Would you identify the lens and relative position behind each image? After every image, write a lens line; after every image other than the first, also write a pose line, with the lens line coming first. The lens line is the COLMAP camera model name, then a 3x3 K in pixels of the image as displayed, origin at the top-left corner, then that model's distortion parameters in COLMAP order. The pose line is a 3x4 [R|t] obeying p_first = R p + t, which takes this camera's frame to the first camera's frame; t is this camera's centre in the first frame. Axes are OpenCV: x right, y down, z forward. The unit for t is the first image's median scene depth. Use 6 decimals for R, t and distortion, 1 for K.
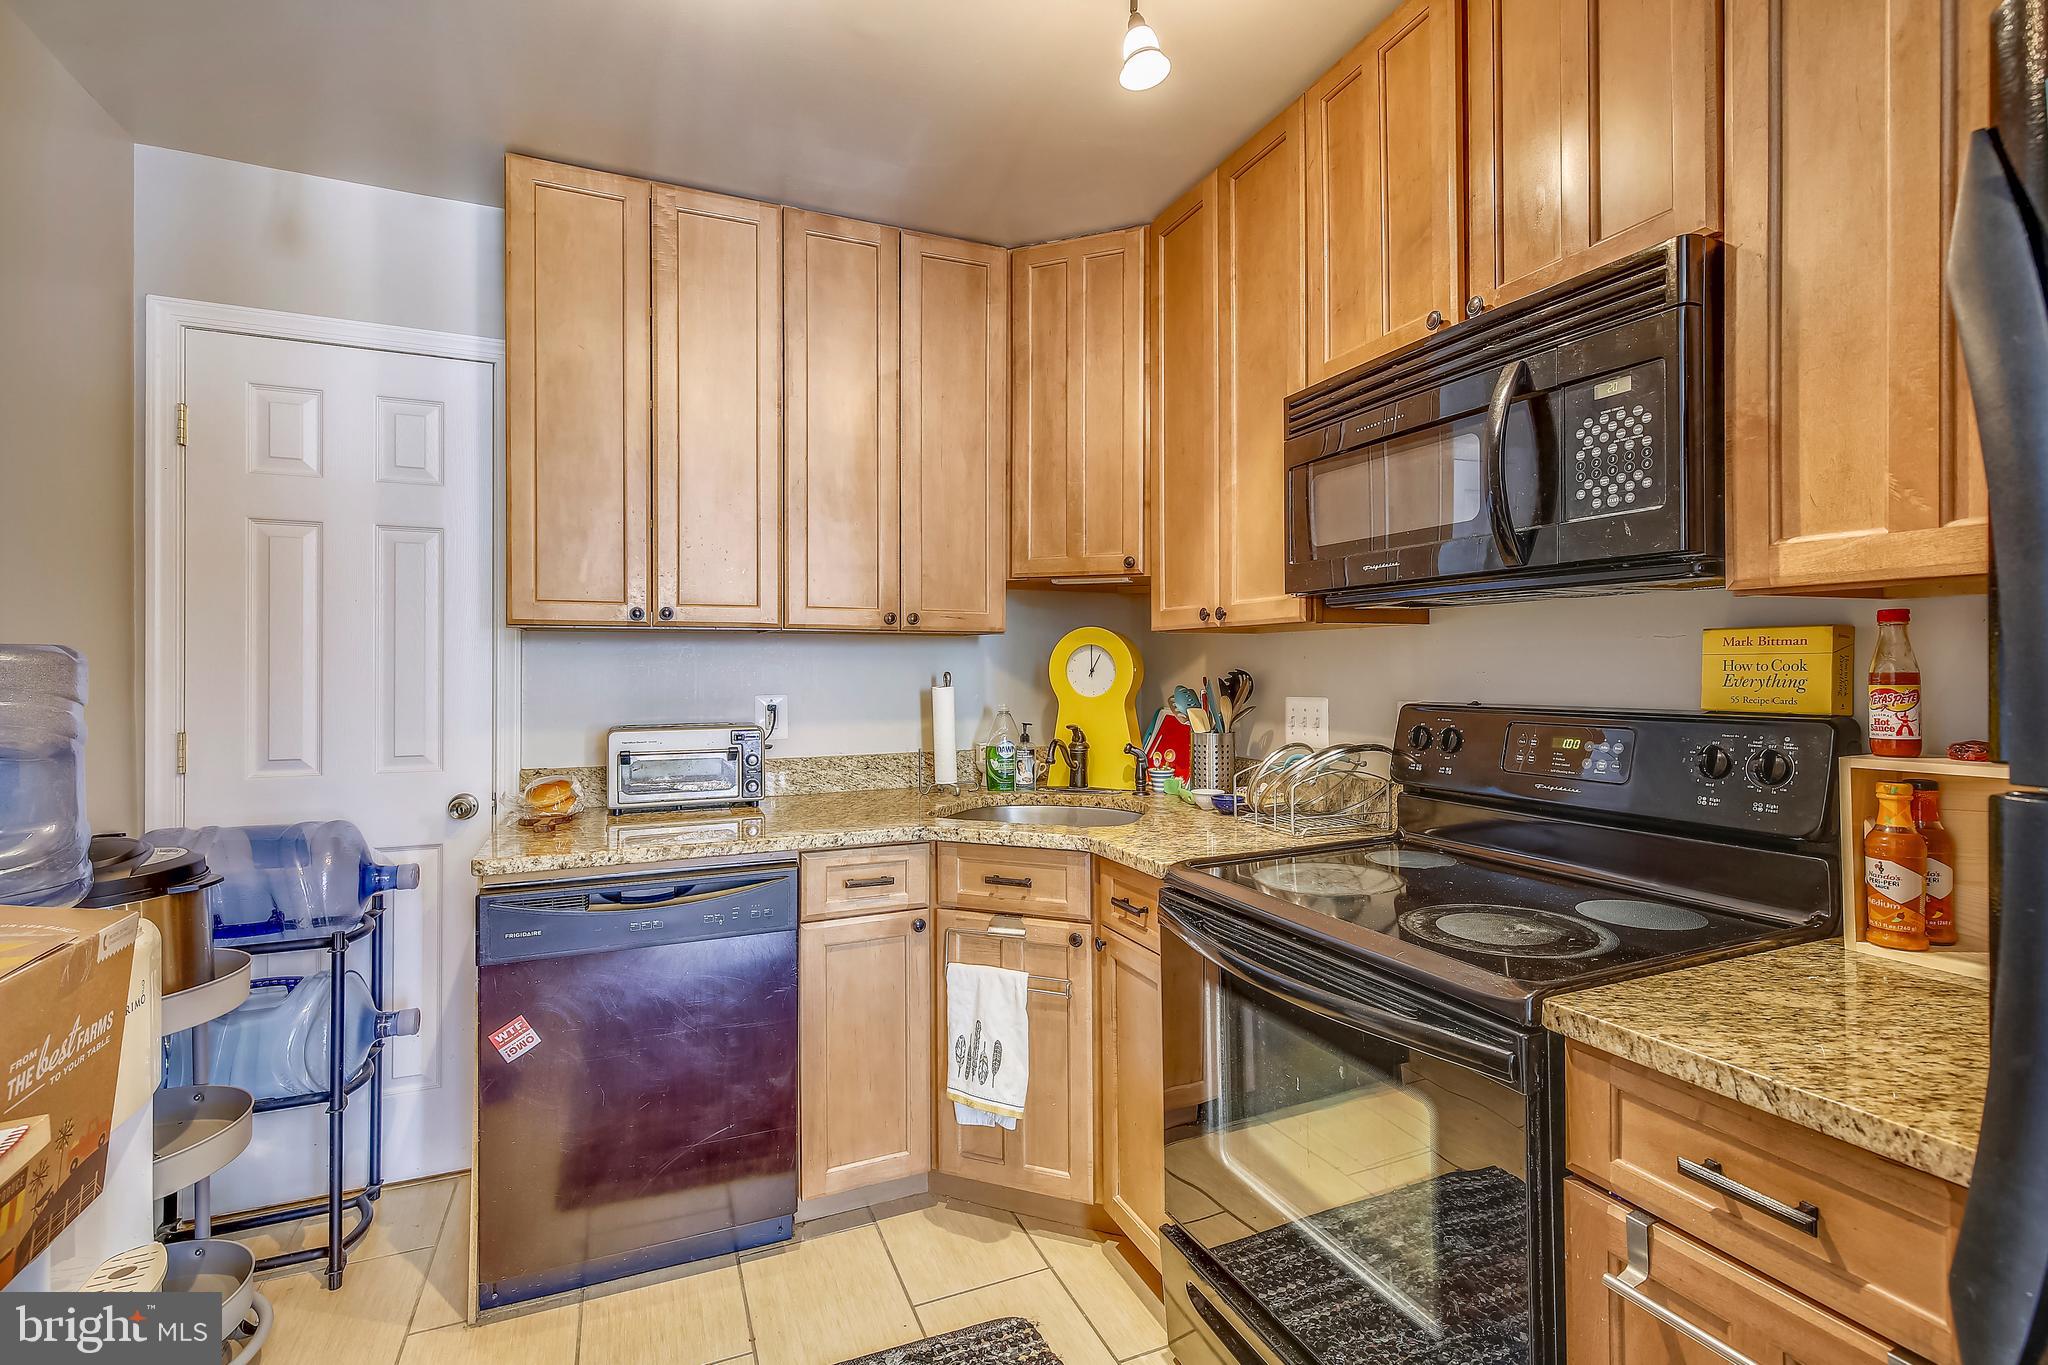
lens RADIAL K [[941.6, 0, 1036.4], [0, 941.6, 678.2], [0, 0, 1]] dist [-0.031303, -0.001412]
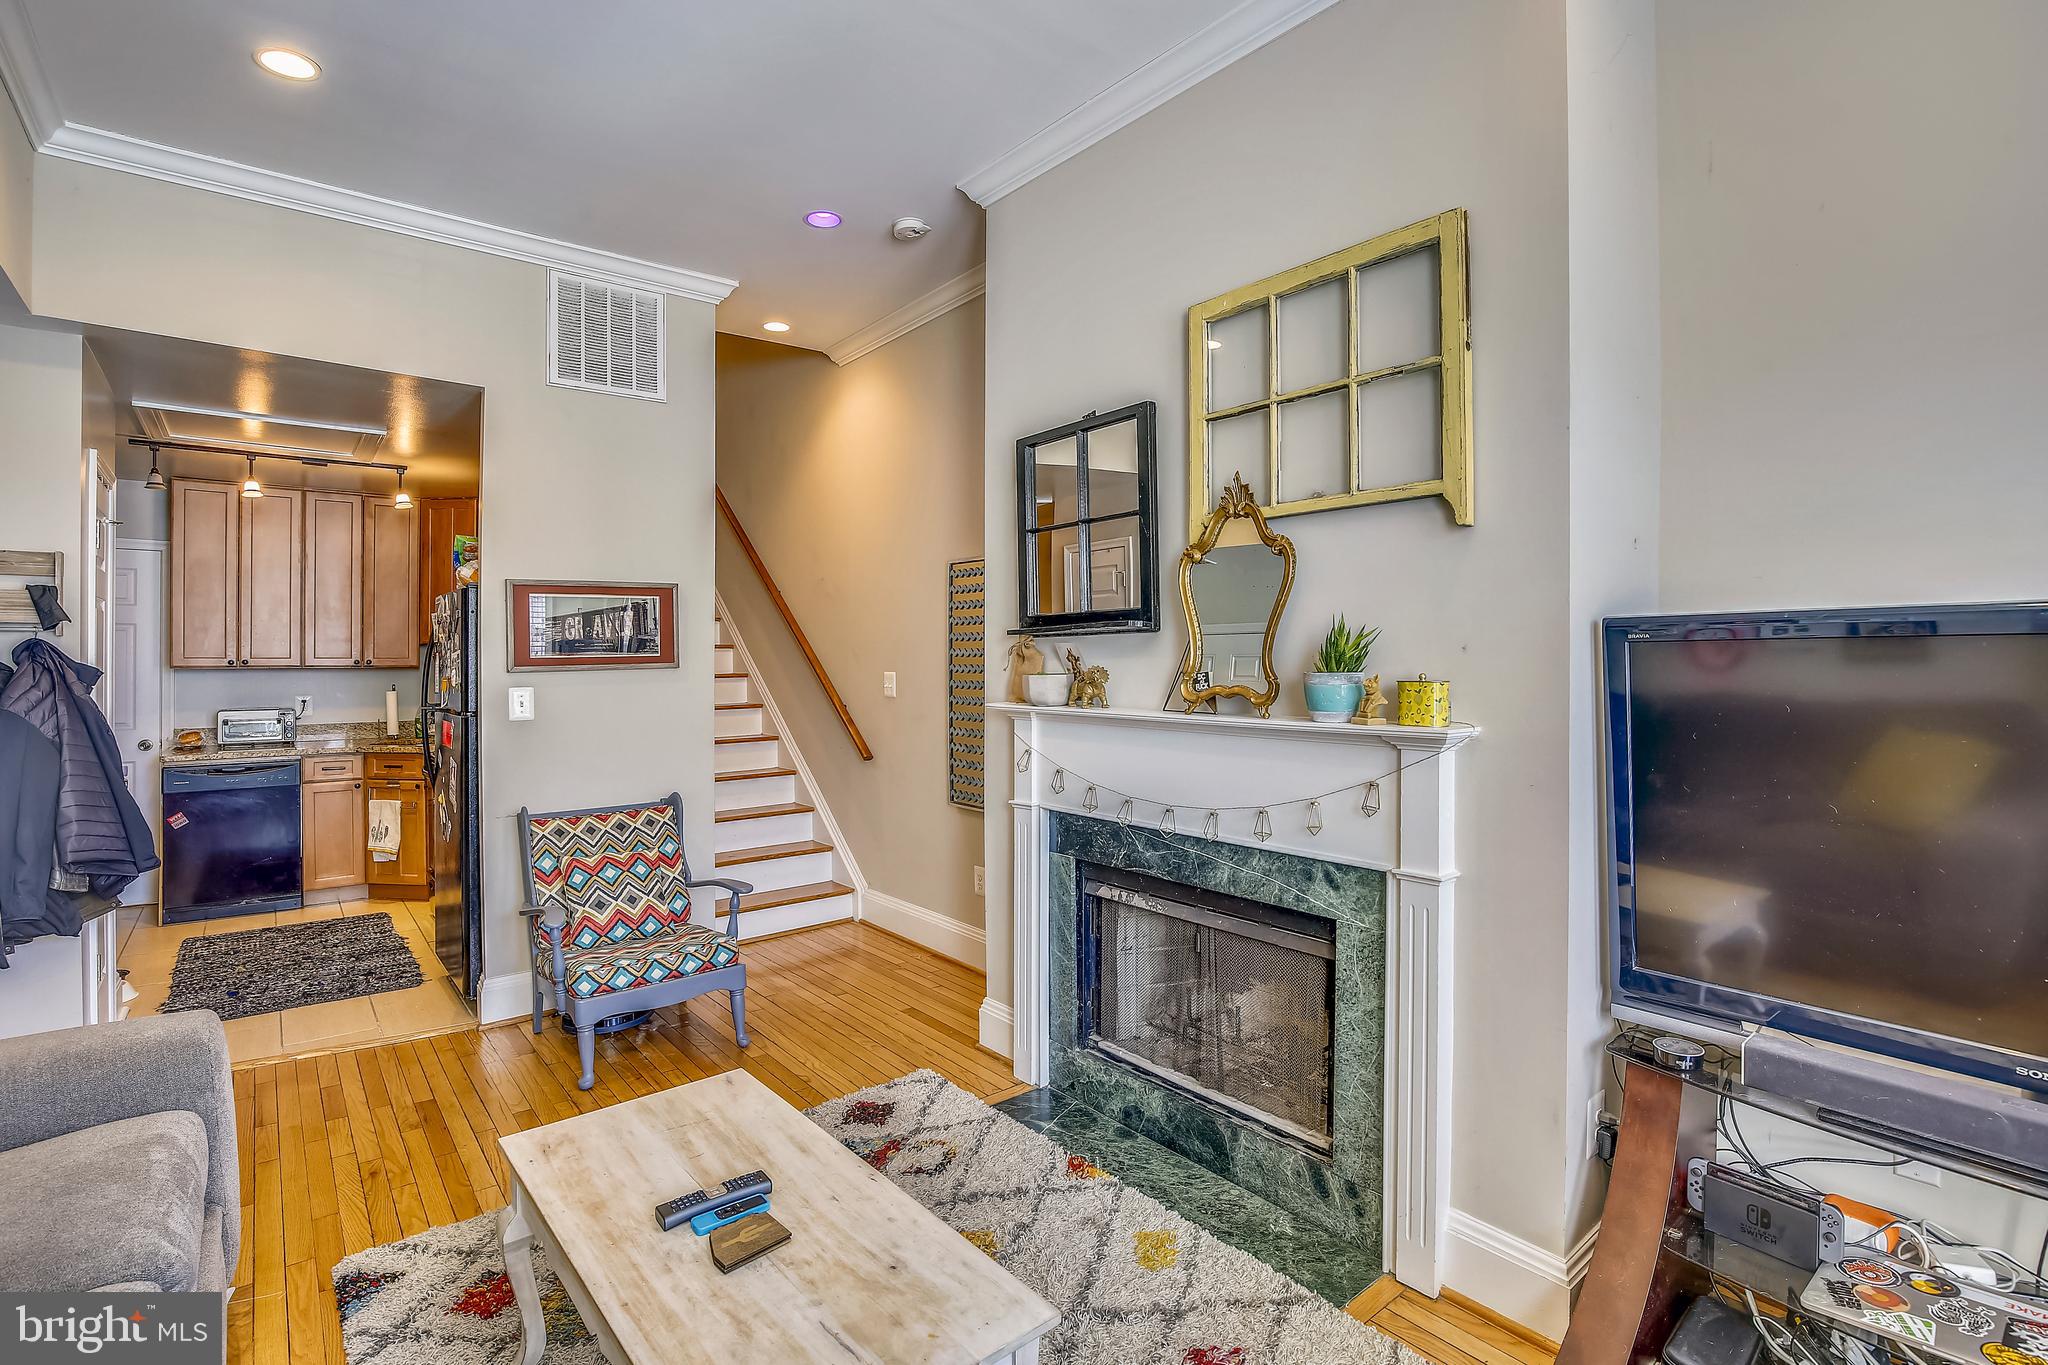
lens RADIAL K [[941.6, 0, 1014.0], [0, 941.6, 677.2], [0, 0, 1]] dist [-0.031303, -0.001412]
pose [[0.964410, -0.000504, 0.264410, 0.873383], [0.002197, 0.999979, -0.006106, -0.010178], [-0.264401, 0.006470, 0.964391, -1.780651]]
